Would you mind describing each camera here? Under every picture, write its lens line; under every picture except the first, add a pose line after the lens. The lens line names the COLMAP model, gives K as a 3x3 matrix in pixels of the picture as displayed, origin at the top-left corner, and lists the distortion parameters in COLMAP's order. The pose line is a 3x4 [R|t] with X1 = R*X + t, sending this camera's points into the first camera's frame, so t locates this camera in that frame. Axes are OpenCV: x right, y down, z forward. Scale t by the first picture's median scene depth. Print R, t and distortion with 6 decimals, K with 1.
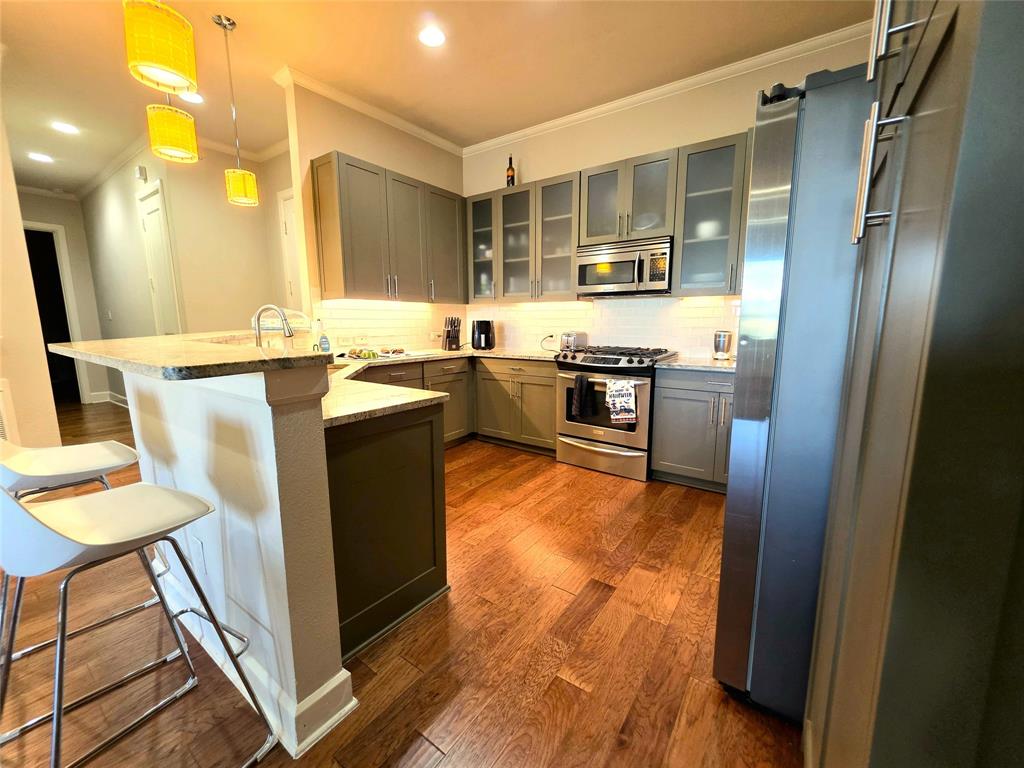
lens RADIAL K [[408.7, 0, 512.0], [0, 408.7, 384.0], [0, 0, 1]] dist [0.003667, 0.000160]
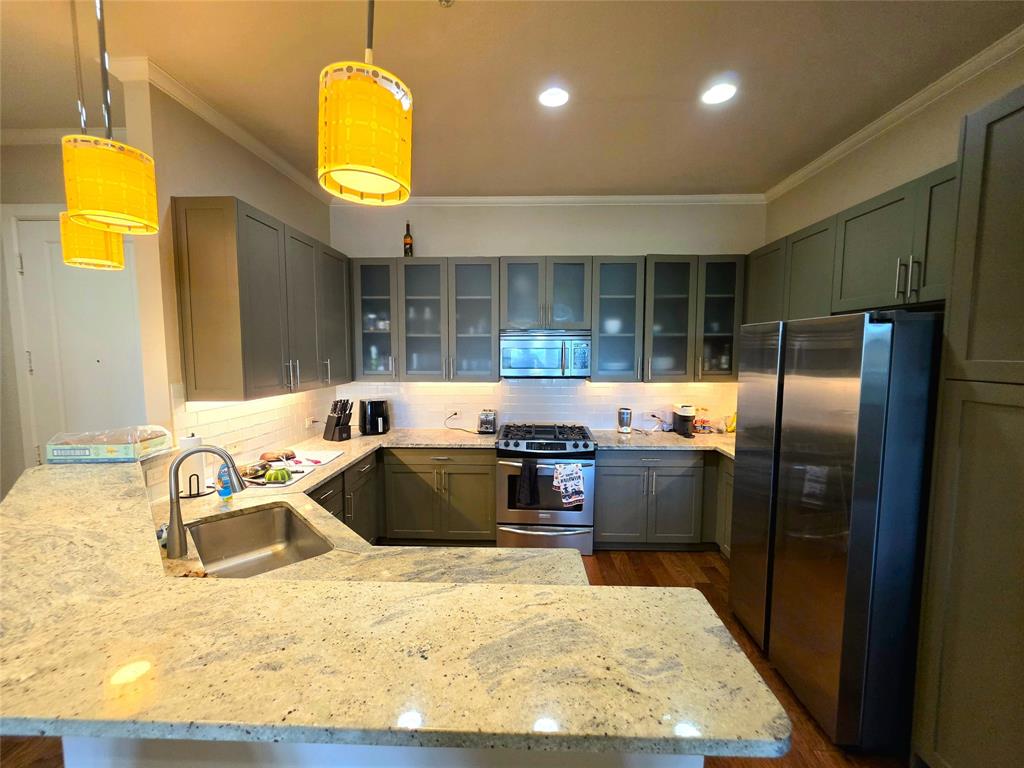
lens RADIAL K [[415.7, 0, 512.0], [0, 415.7, 384.0], [0, 0, 1]] dist [0.000081, 0.000075]
pose [[0.831811, -0.041343, 0.553516, -0.372491], [0.080958, 0.995595, -0.047299, -0.149430], [-0.549123, 0.084155, 0.831494, 0.143892]]
